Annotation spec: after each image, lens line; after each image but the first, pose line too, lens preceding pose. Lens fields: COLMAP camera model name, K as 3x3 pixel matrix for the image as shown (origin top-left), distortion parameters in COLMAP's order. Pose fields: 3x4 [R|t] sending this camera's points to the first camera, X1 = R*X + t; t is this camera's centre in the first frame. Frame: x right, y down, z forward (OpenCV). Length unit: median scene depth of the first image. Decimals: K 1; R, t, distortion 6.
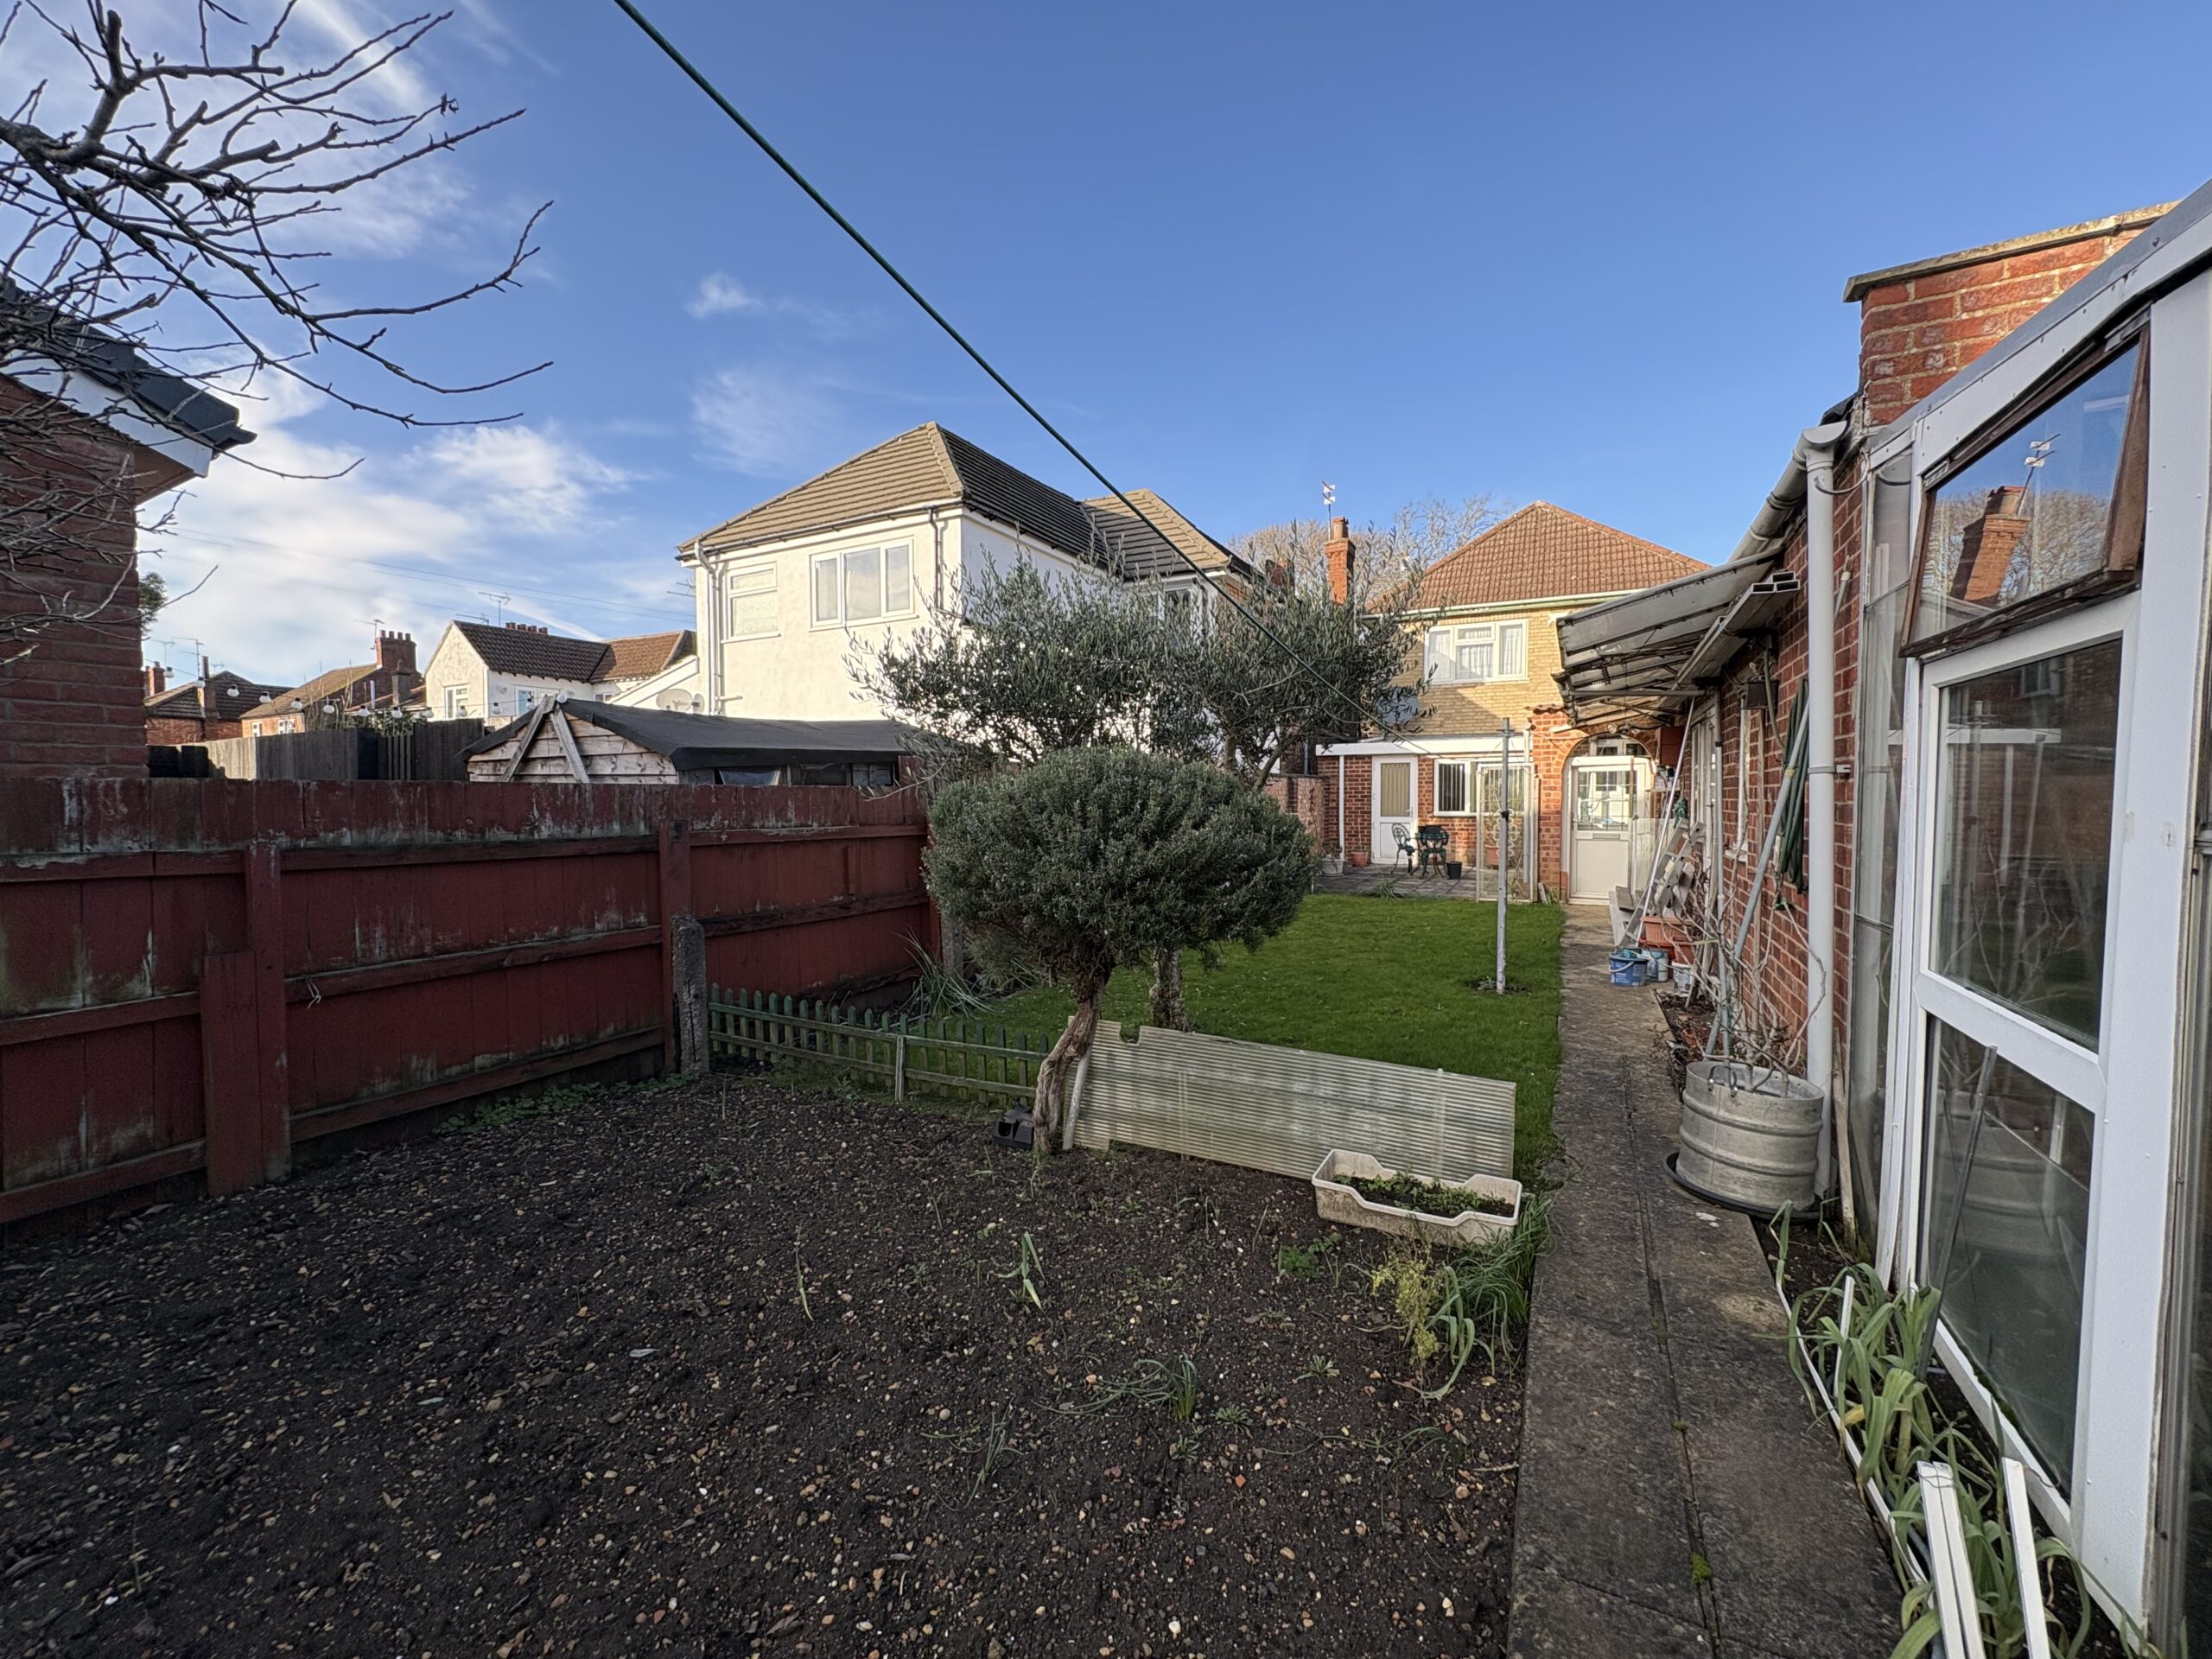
lens RADIAL K [[876.5, 0, 1106.0], [0, 876.5, 829.5], [0, 0, 1]] dist [-0.002138, -0.000116]
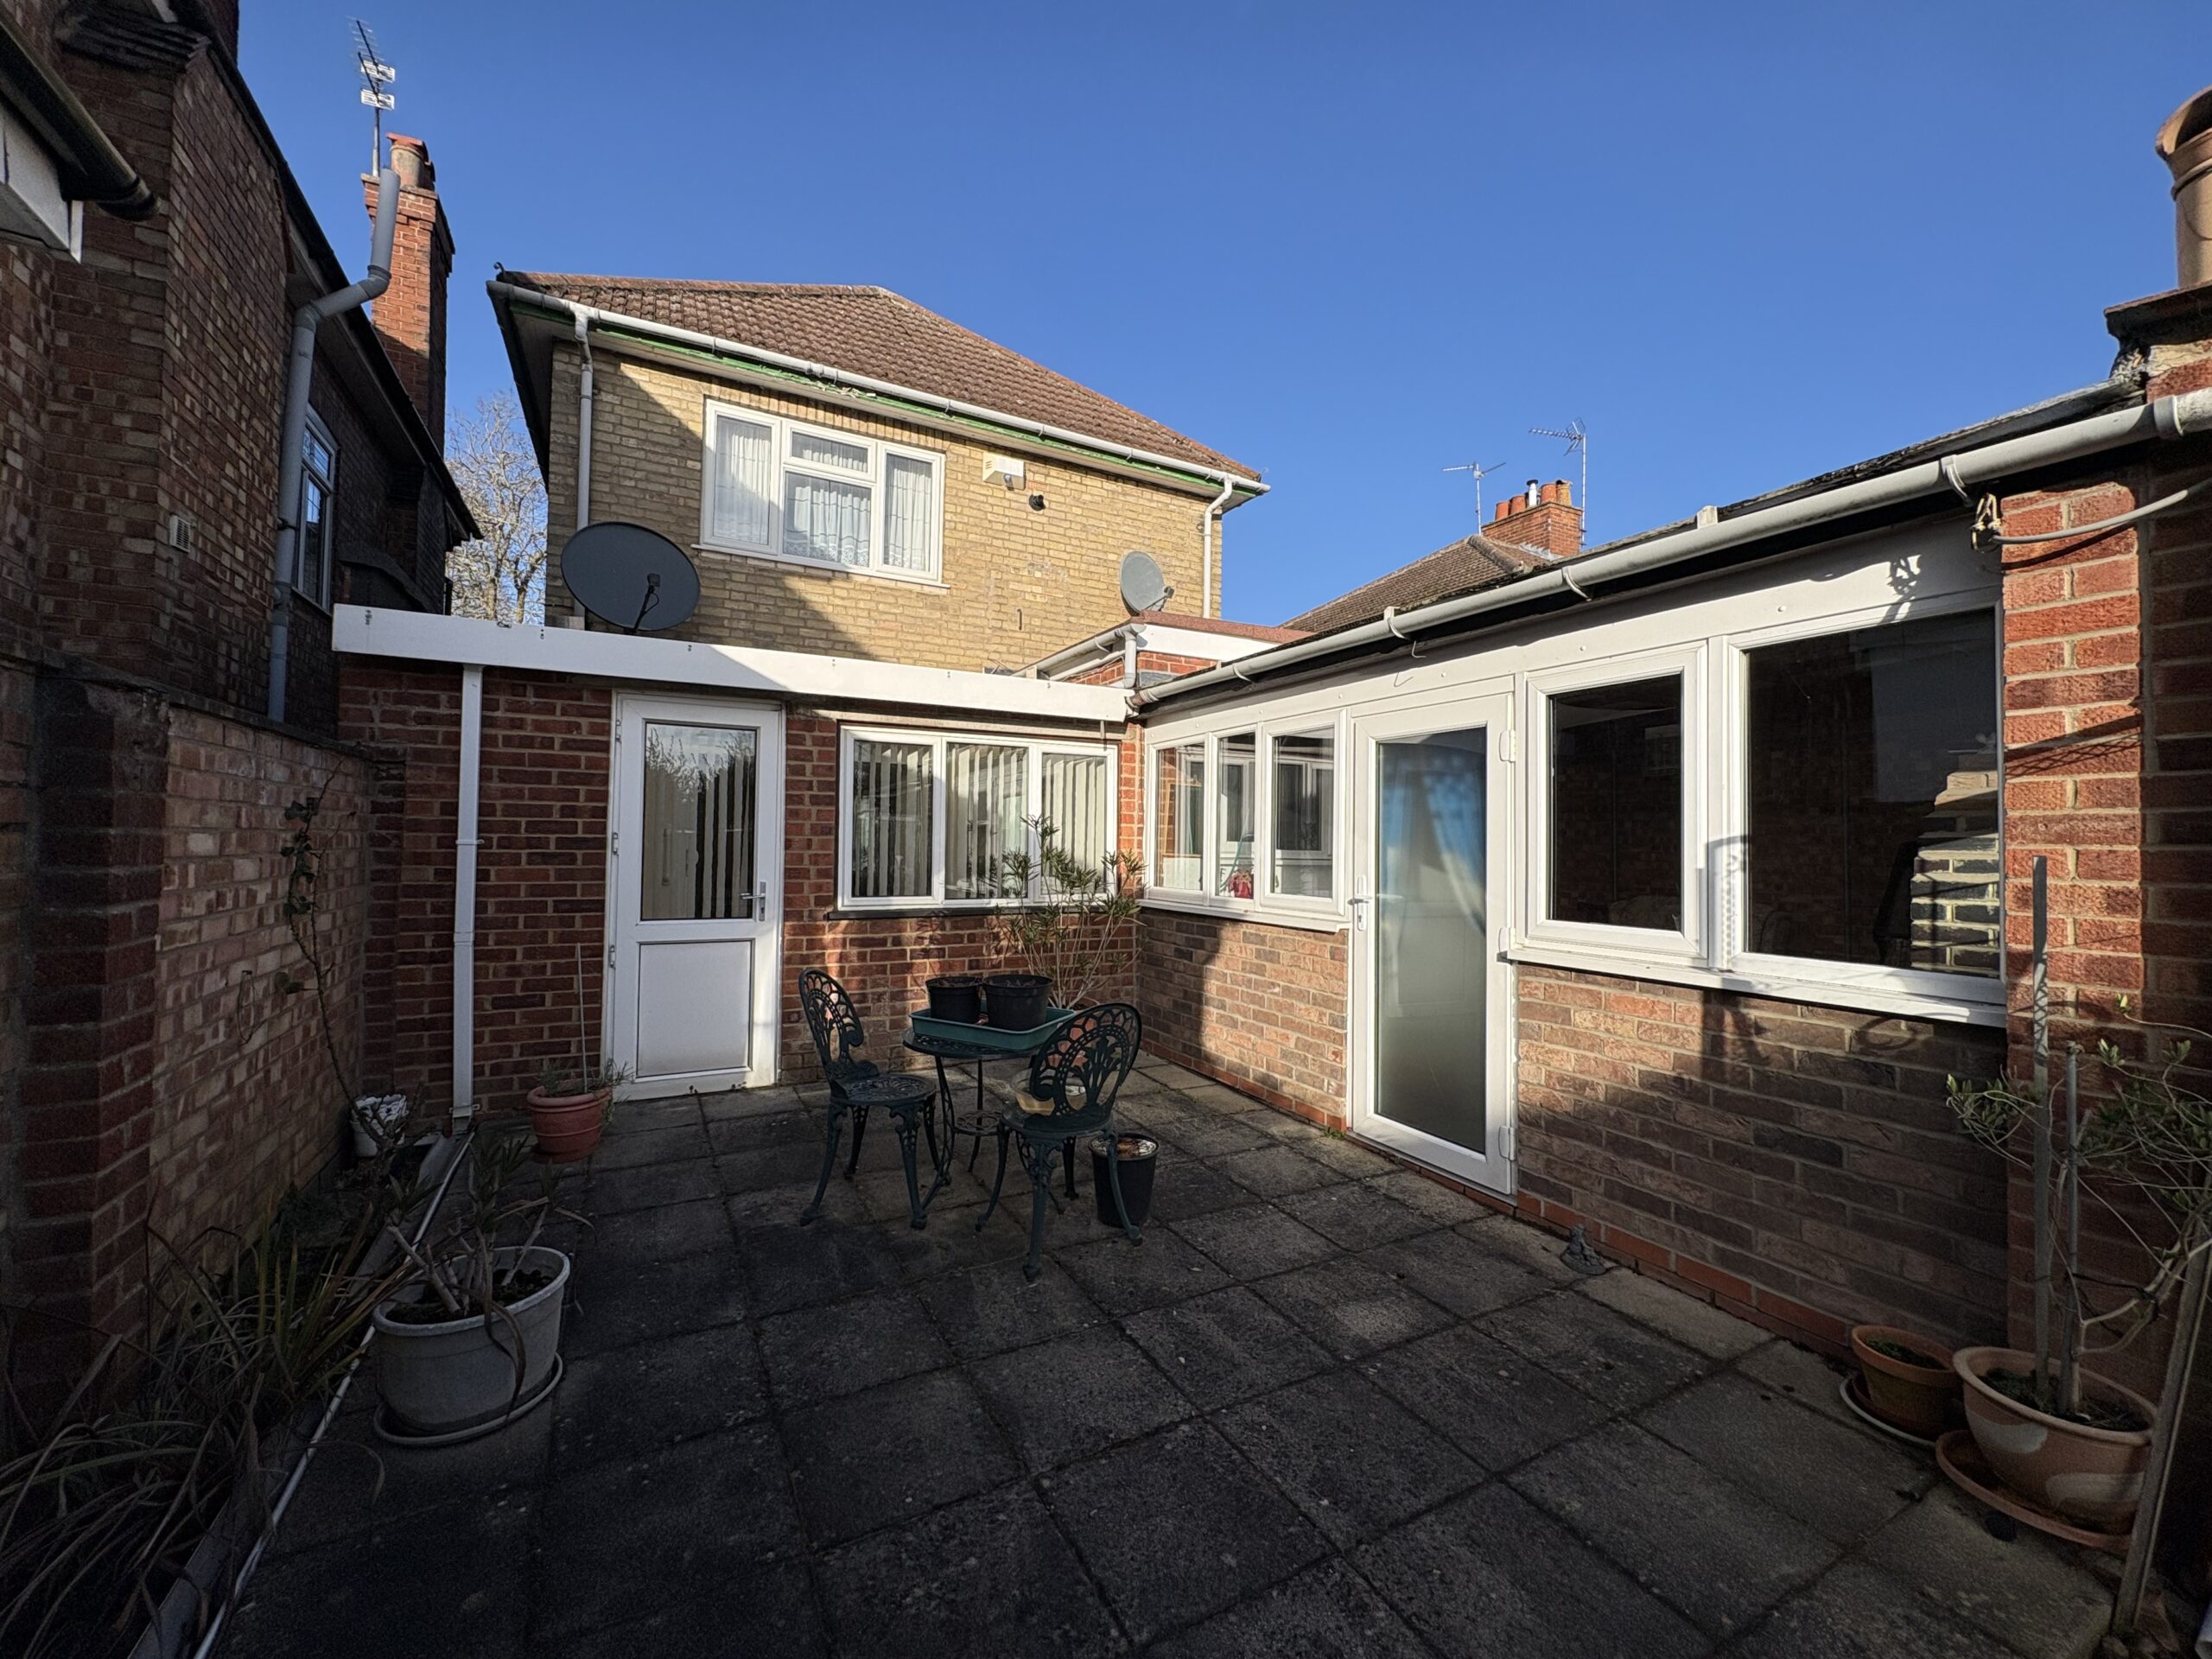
lens RADIAL K [[876.5, 0, 1106.0], [0, 876.5, 829.5], [0, 0, 1]] dist [-0.002138, -0.000116]
pose [[0.557764, 0.030163, 0.829451, 0.218567], [0.013121, 0.998894, -0.045147, -0.036211], [-0.829896, 0.036065, 0.556751, 0.938997]]
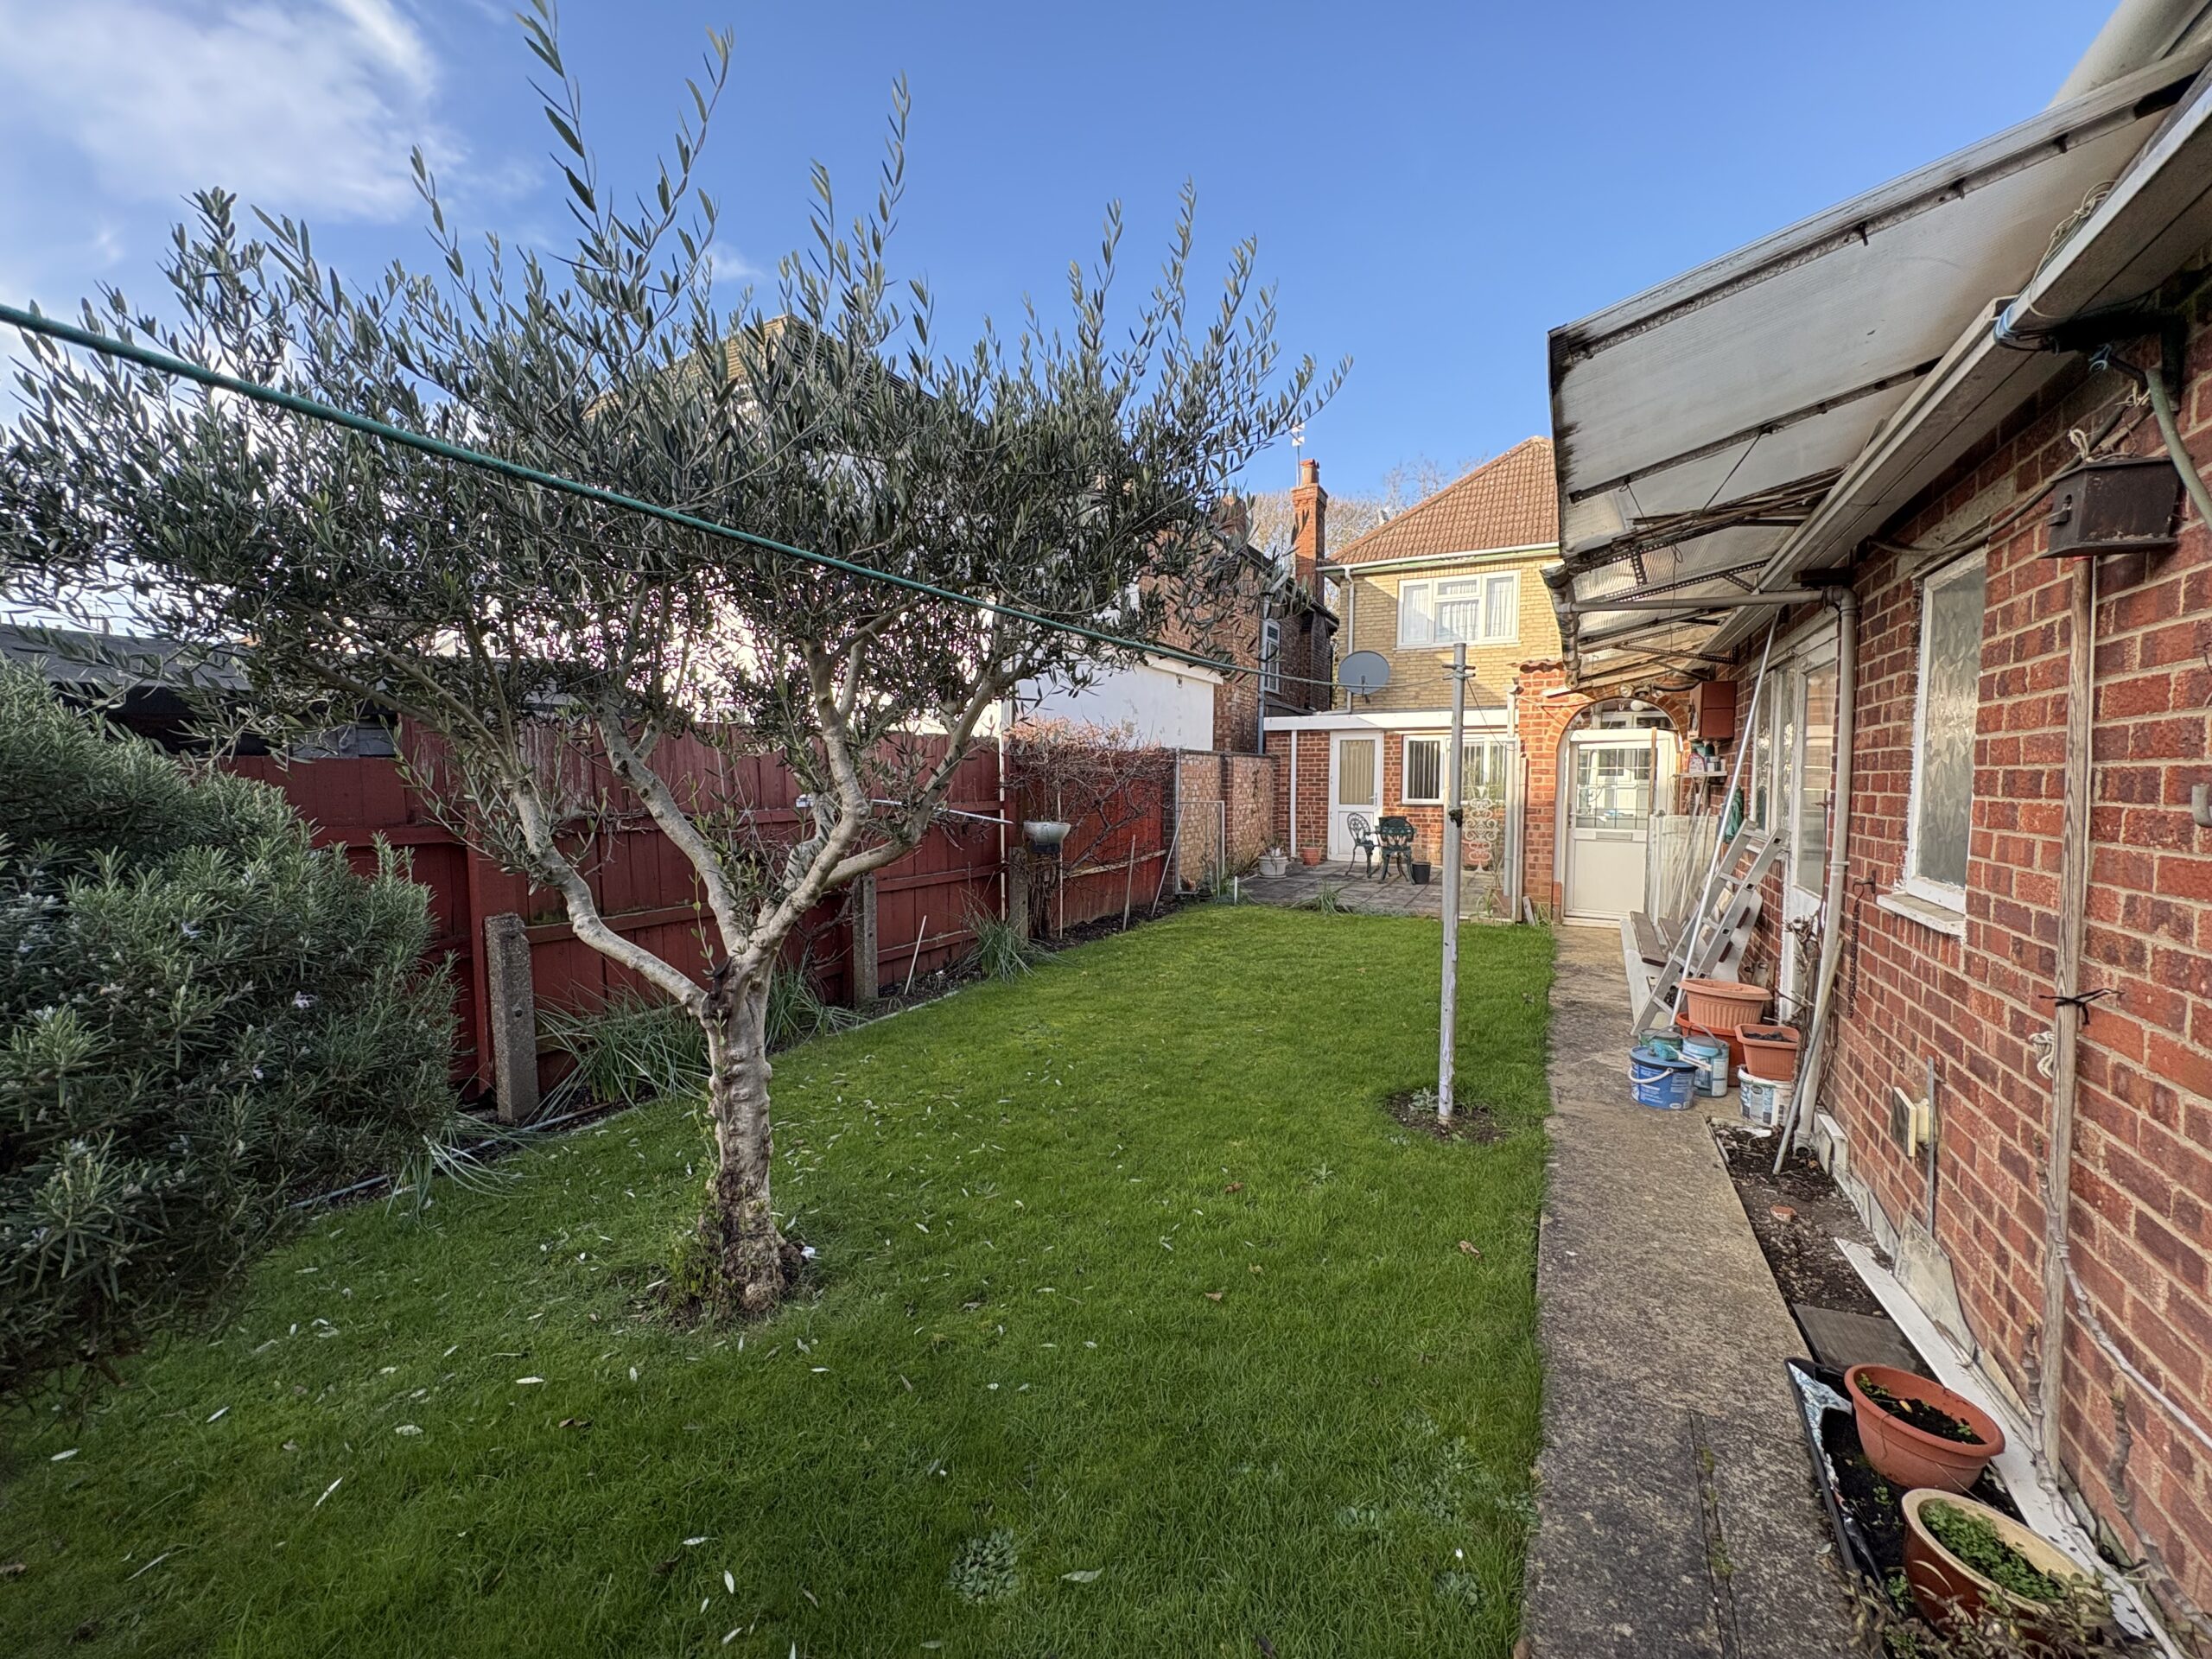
lens RADIAL K [[876.5, 0, 1106.0], [0, 876.5, 829.5], [0, 0, 1]] dist [-0.002138, -0.000116]
pose [[0.999949, 0.008268, 0.005756, 0.111321], [-0.008392, 0.999725, 0.021884, -0.009087], [-0.005574, -0.021931, 0.999744, 0.213511]]
